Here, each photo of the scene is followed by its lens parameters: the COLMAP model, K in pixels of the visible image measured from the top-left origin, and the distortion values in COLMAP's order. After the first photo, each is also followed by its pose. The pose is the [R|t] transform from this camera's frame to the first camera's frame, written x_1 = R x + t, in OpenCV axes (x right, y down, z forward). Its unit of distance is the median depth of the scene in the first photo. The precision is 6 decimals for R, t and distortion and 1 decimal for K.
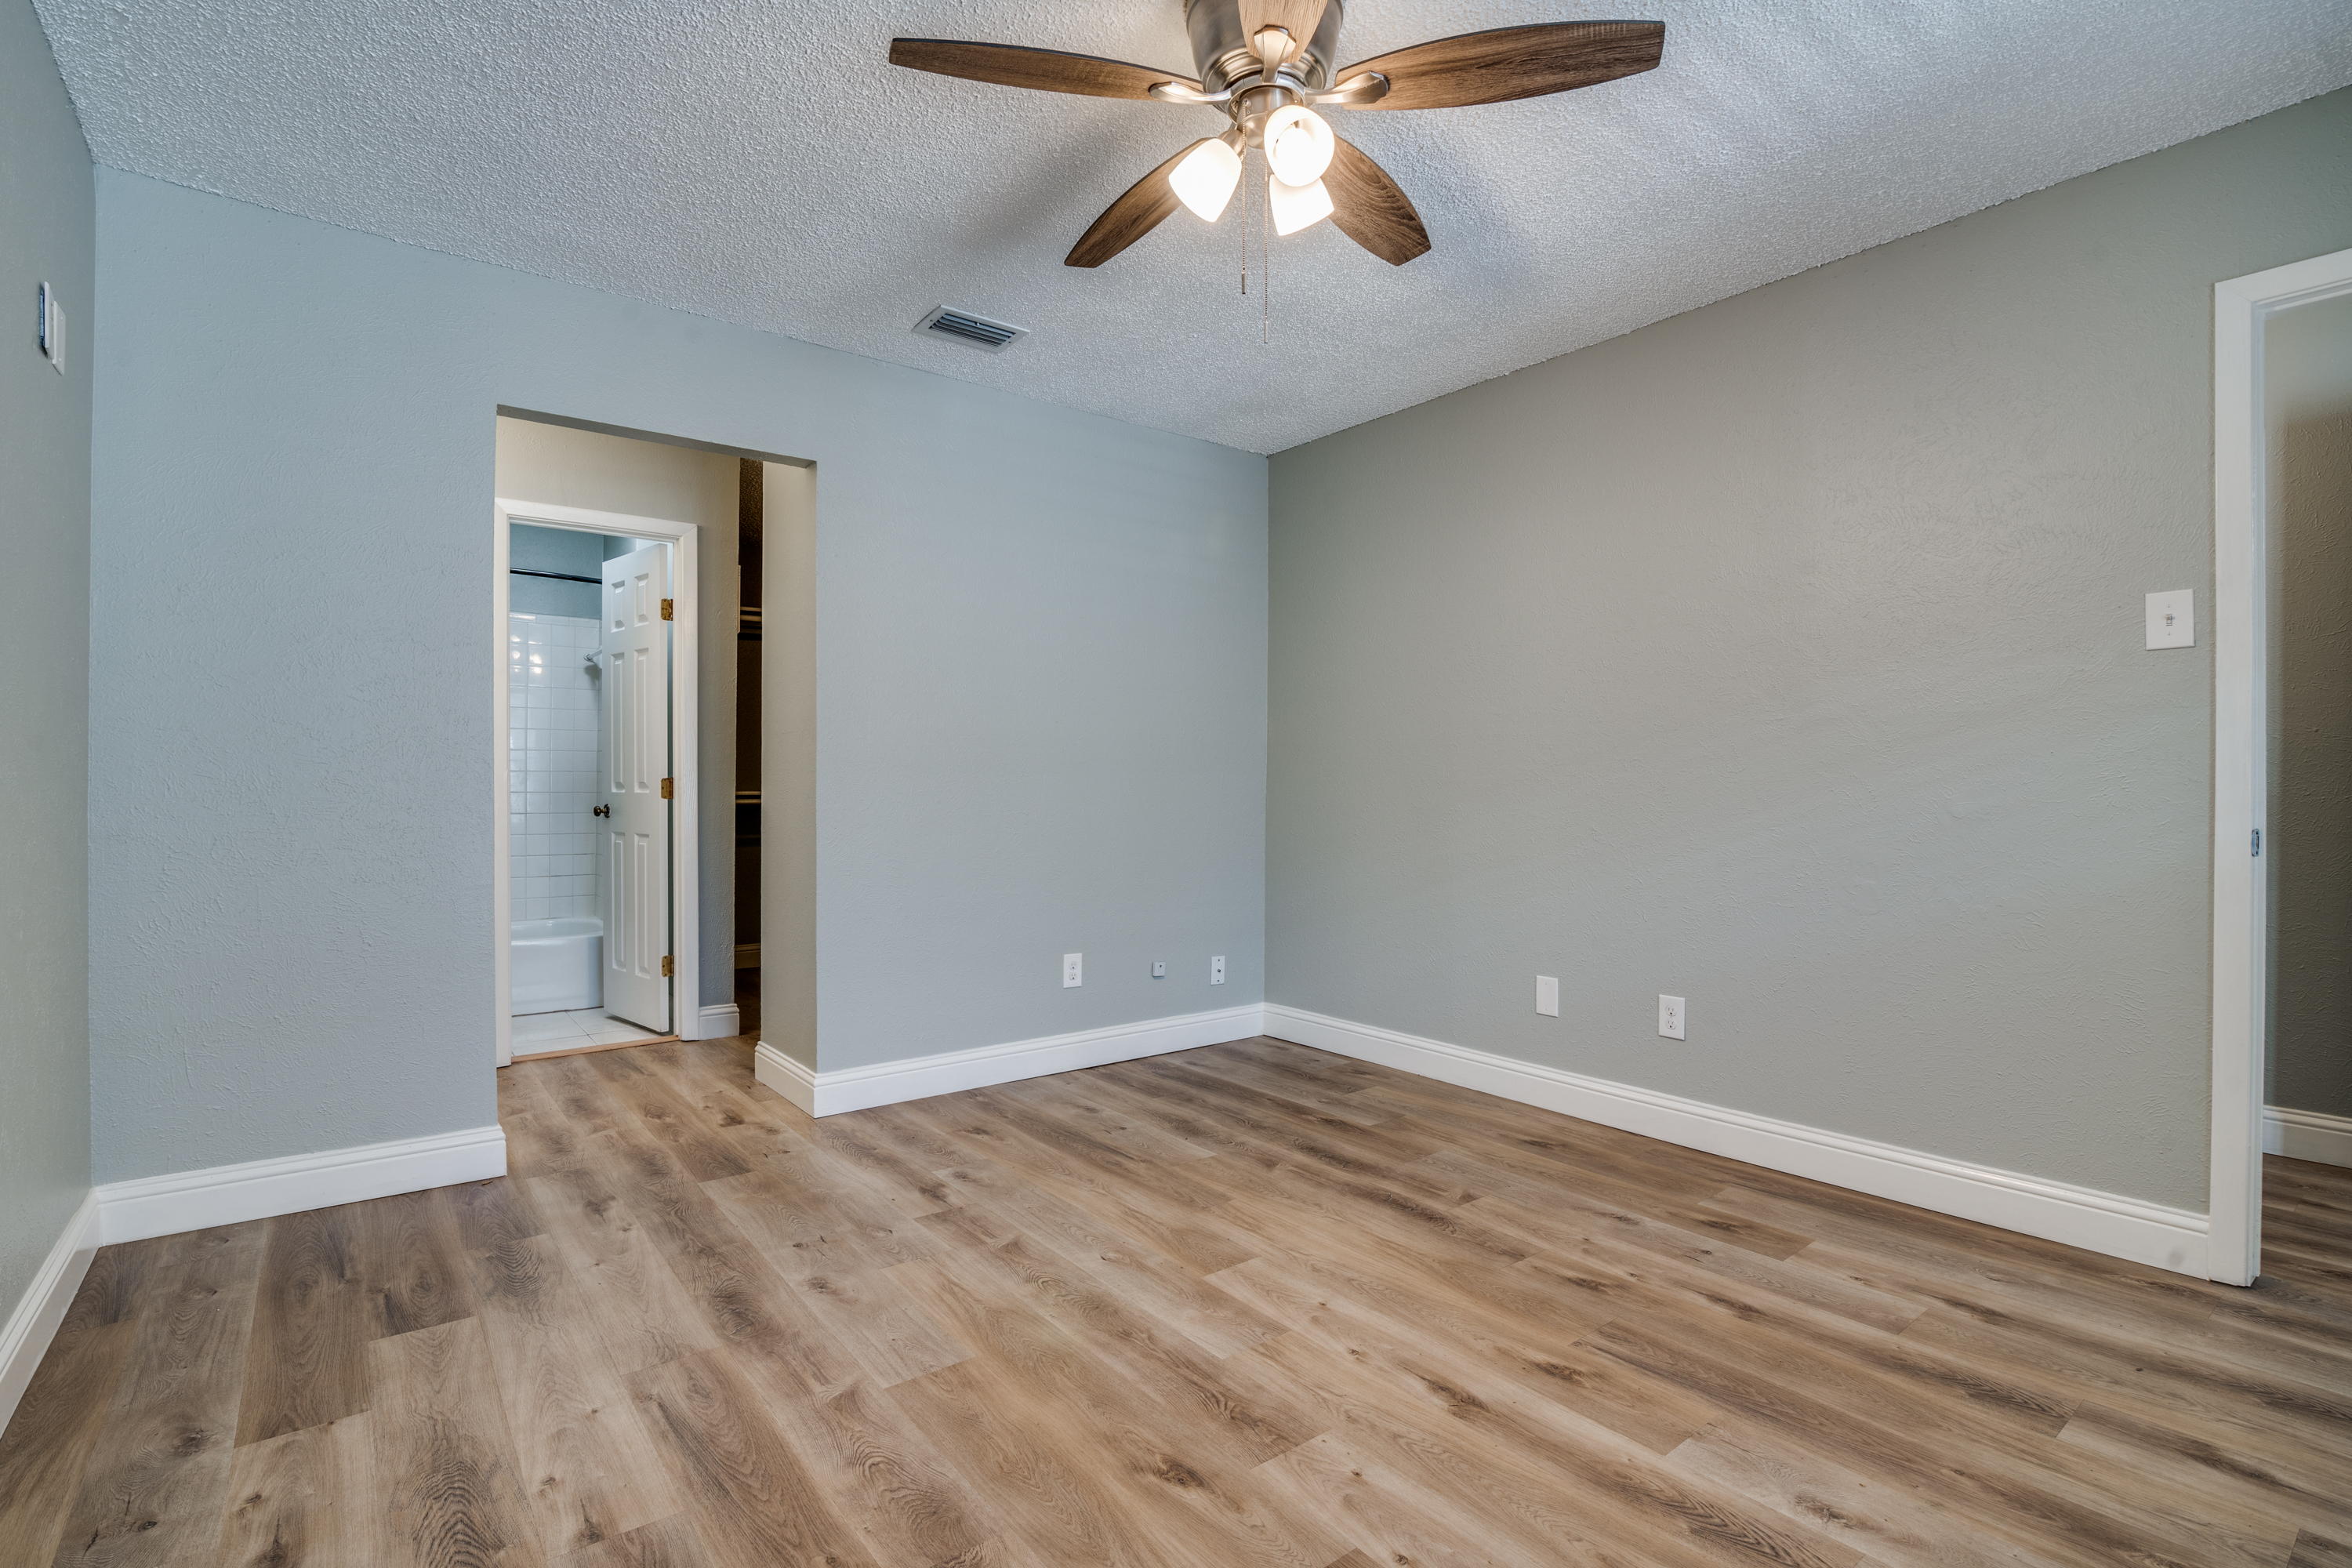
lens RADIAL K [[1111.9, 0, 1172.1], [0, 1111.9, 792.9], [0, 0, 1]] dist [-0.018445, 0.000784]
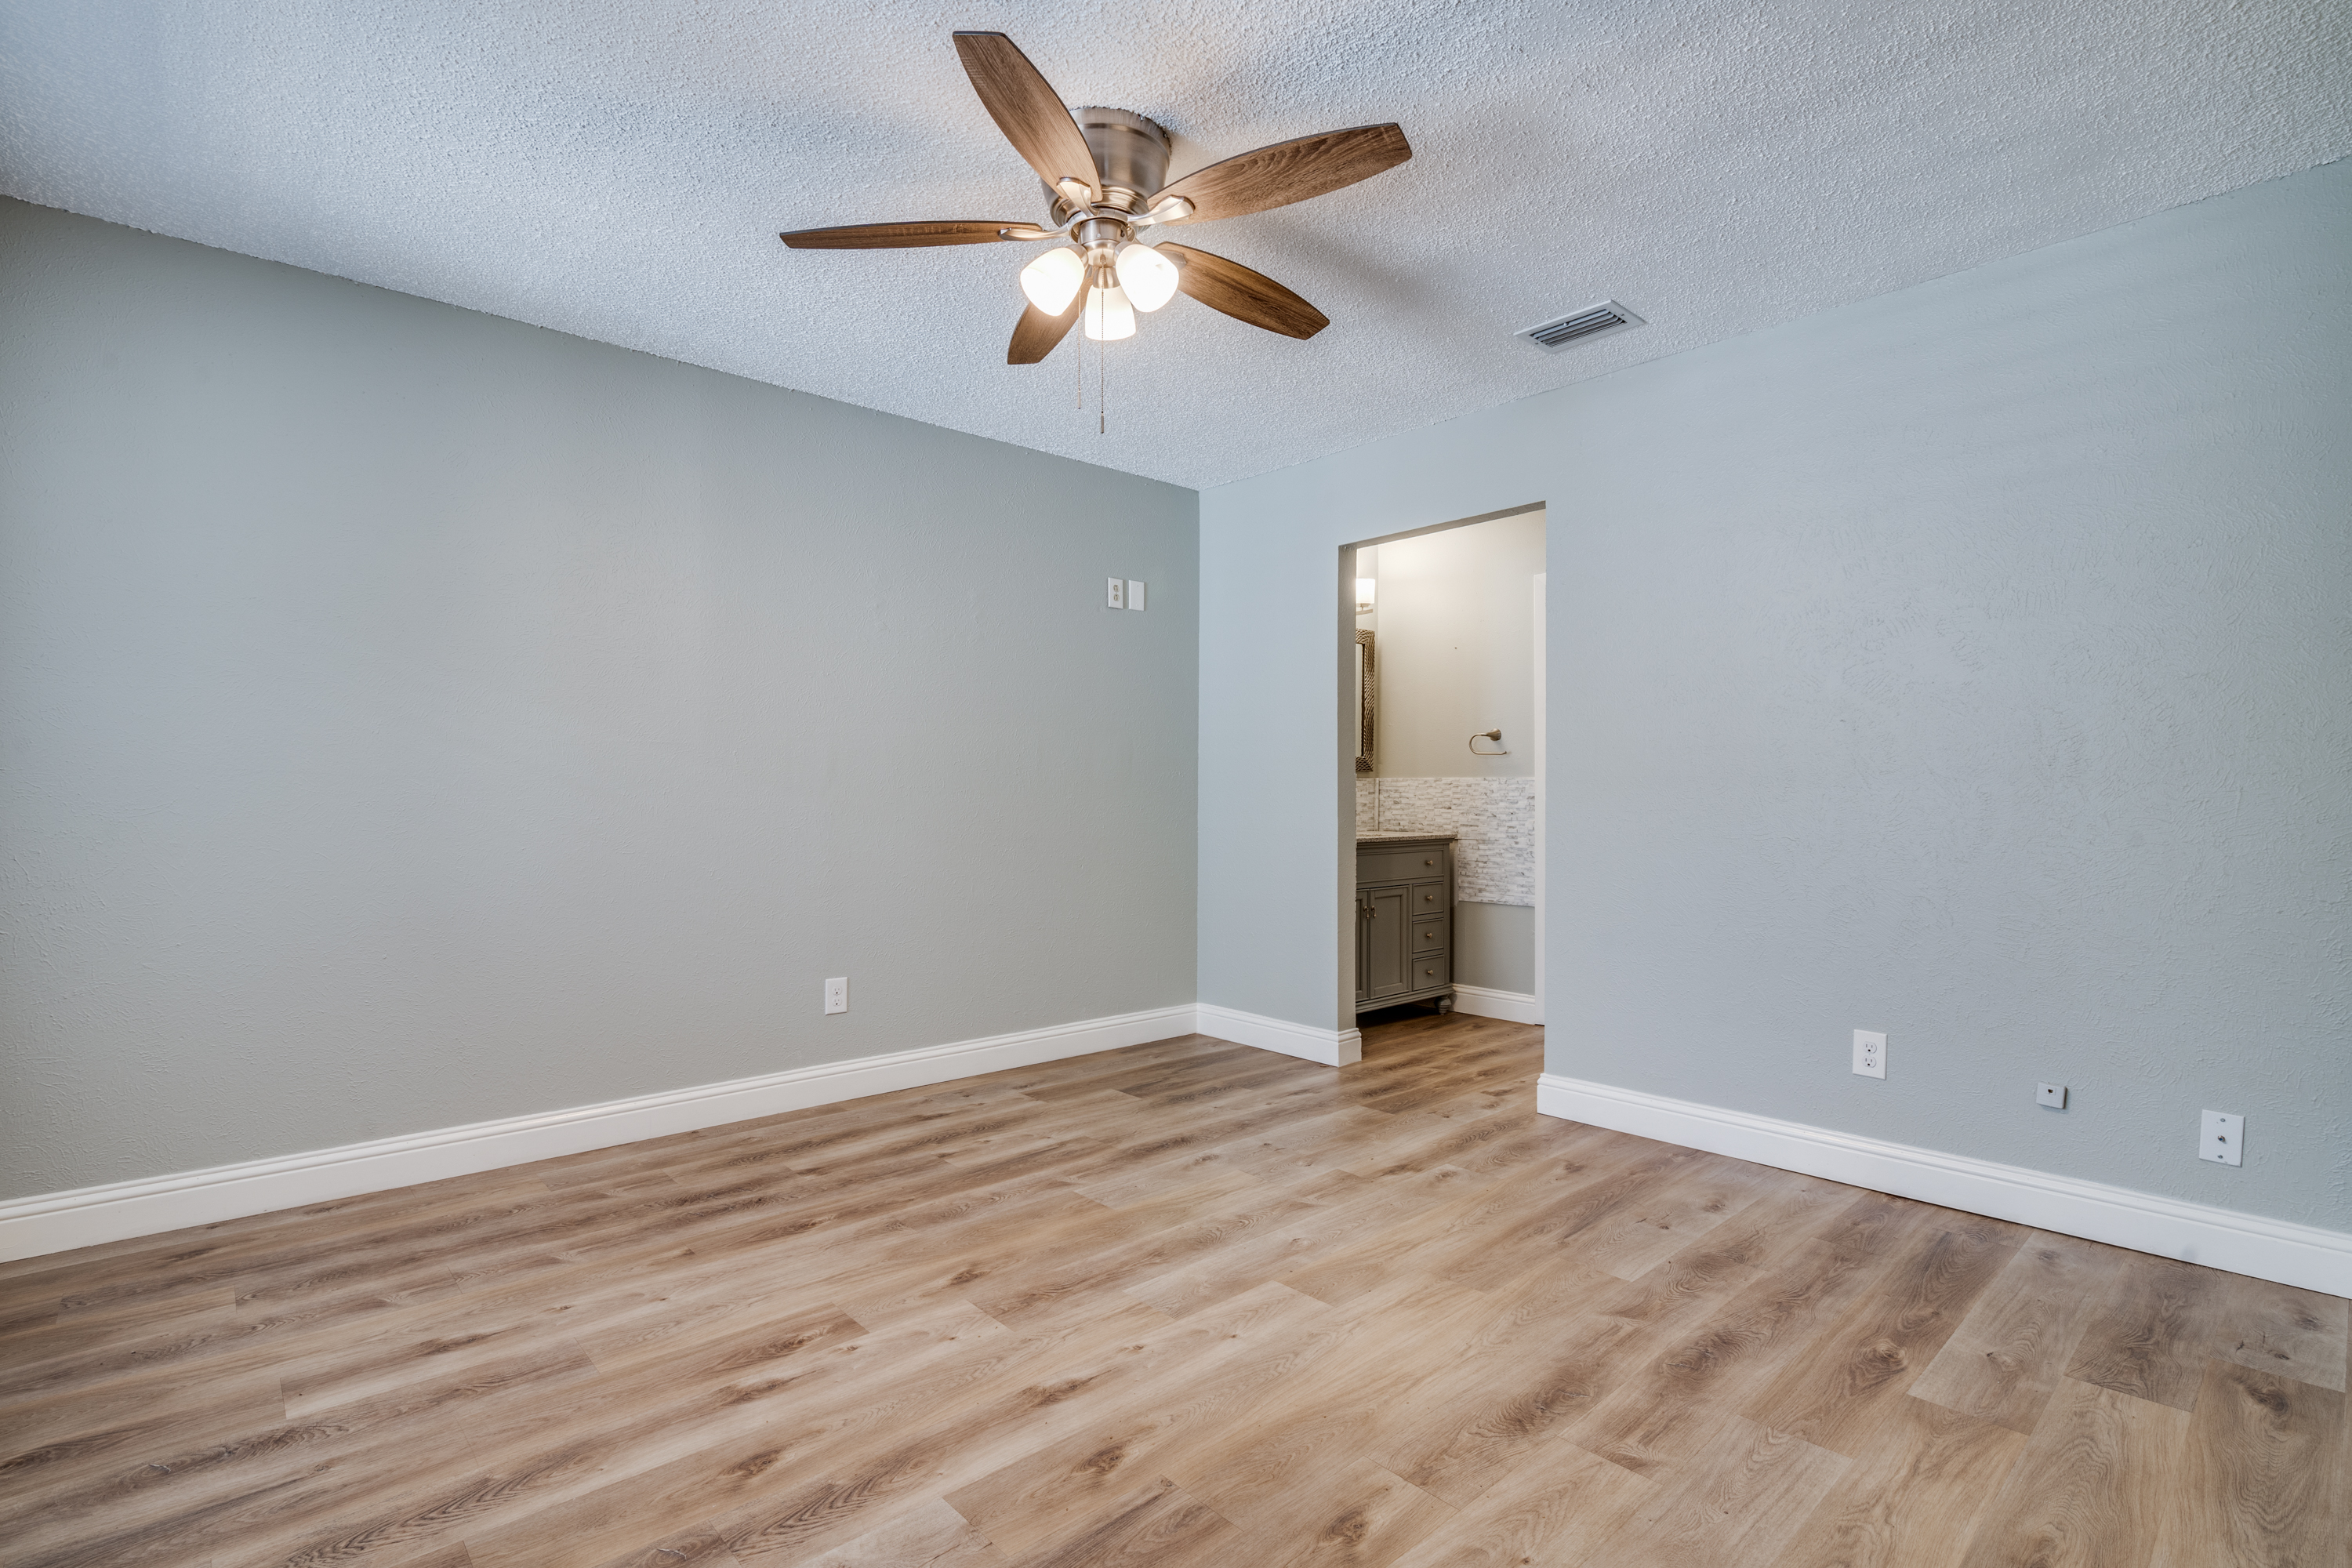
lens RADIAL K [[1111.9, 0, 1172.1], [0, 1111.9, 792.9], [0, 0, 1]] dist [-0.018445, 0.000784]
pose [[0.053479, -0.005550, -0.998554, 0.904283], [-0.004675, 0.999972, -0.005808, -0.011518], [0.998558, 0.004979, 0.053452, 0.721613]]
